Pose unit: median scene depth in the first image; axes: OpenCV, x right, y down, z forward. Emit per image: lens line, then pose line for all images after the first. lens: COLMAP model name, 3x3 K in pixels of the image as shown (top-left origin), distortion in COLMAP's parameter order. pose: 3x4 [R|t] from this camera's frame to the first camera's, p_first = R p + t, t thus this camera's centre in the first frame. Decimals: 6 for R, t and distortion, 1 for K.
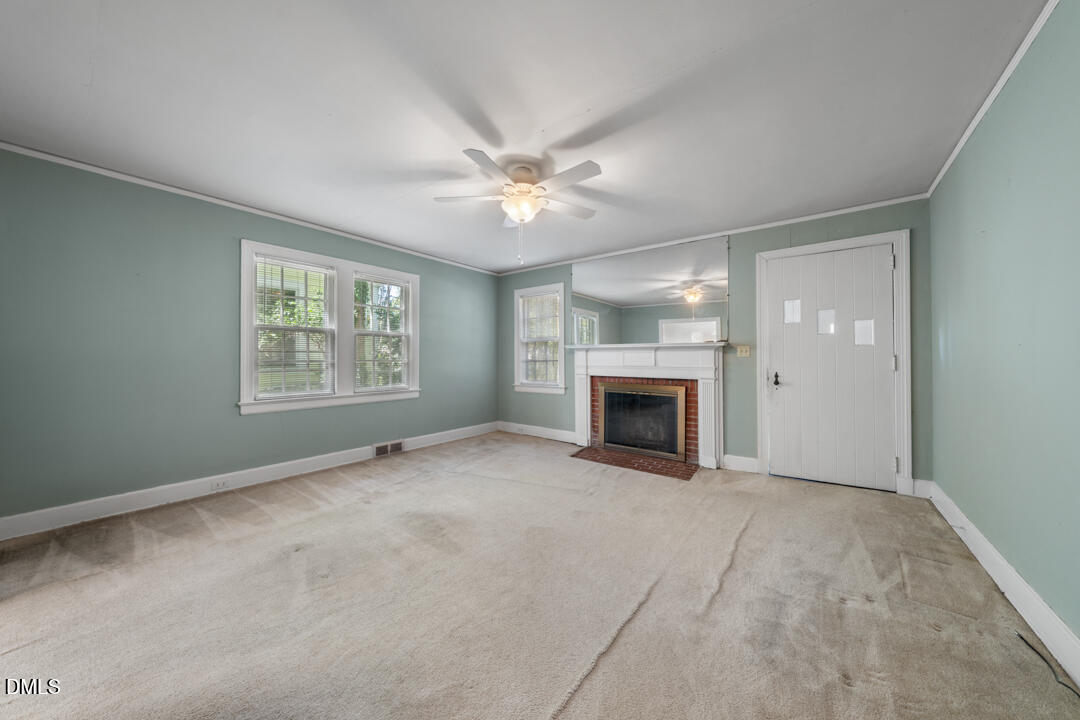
lens RADIAL K [[369.2, 0, 535.1], [0, 369.2, 360.6], [0, 0, 1]] dist [-0.000890, -0.000091]
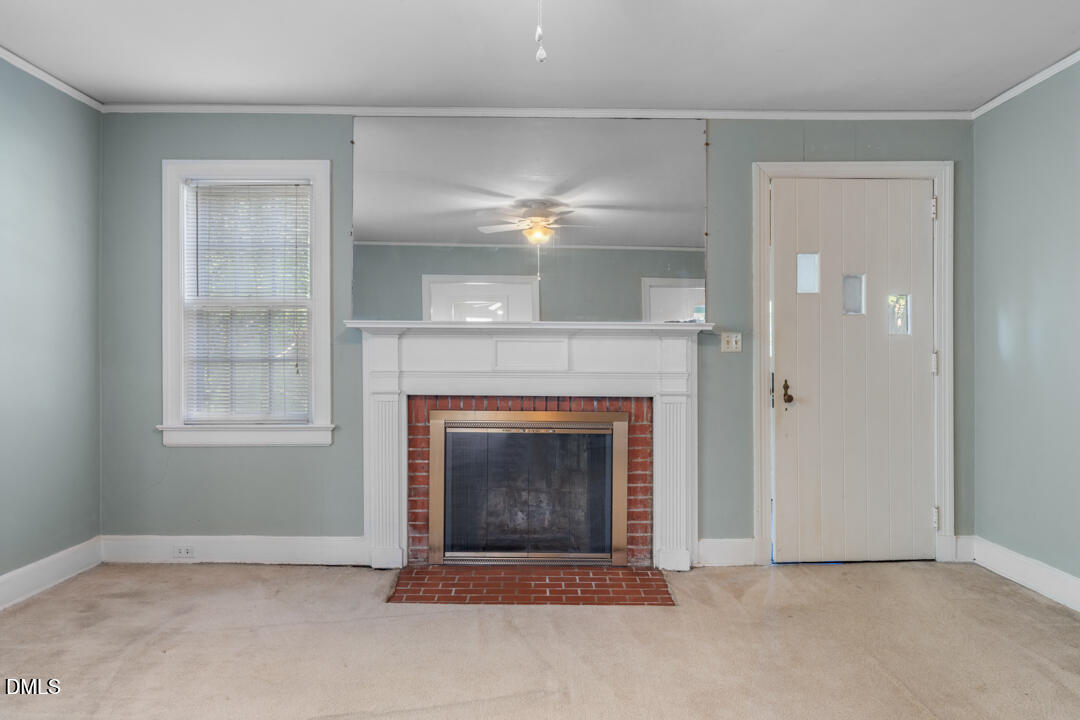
lens RADIAL K [[722.8, 0, 540.4], [0, 722.8, 358.9], [0, 0, 1]] dist [0.002114, -0.001789]
pose [[0.786615, -0.000187, 0.617443, -0.293152], [0.000082, 1.000000, 0.000199, -0.000305], [-0.617443, -0.000105, 0.786615, 0.337414]]
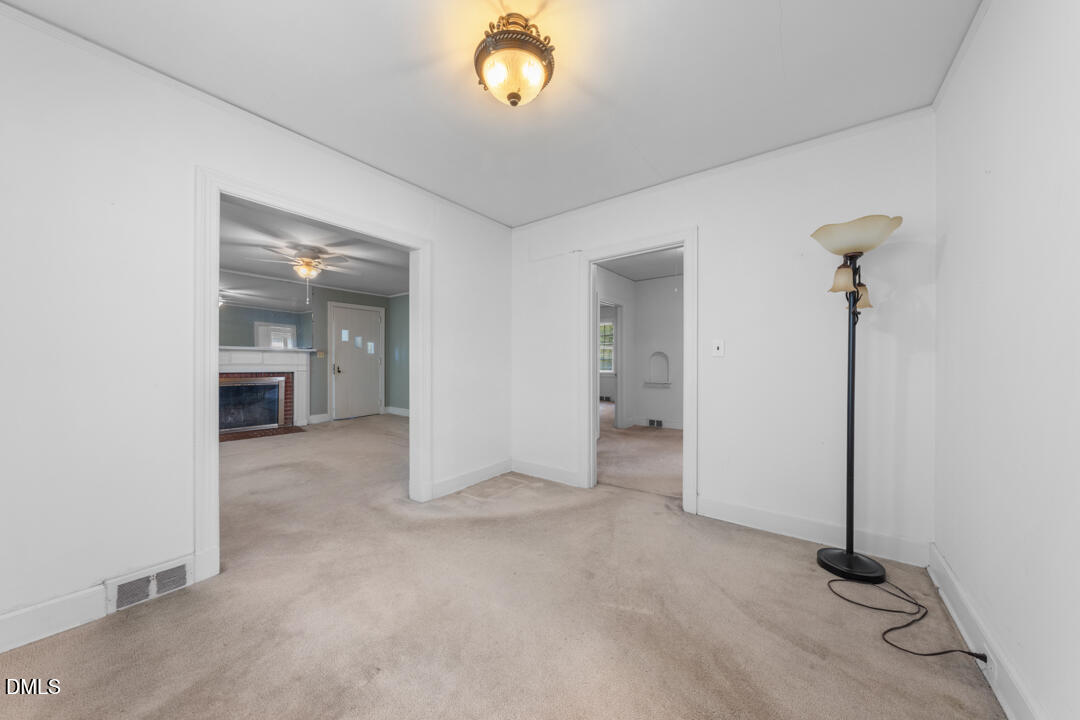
lens RADIAL K [[369.2, 0, 536.9], [0, 369.2, 363.1], [0, 0, 1]] dist [-0.000890, -0.000091]
pose [[0.014875, -0.006154, 0.999870, -1.151554], [-0.006201, 0.999961, 0.006247, -0.002878], [-0.999870, -0.006293, 0.014836, -0.056478]]
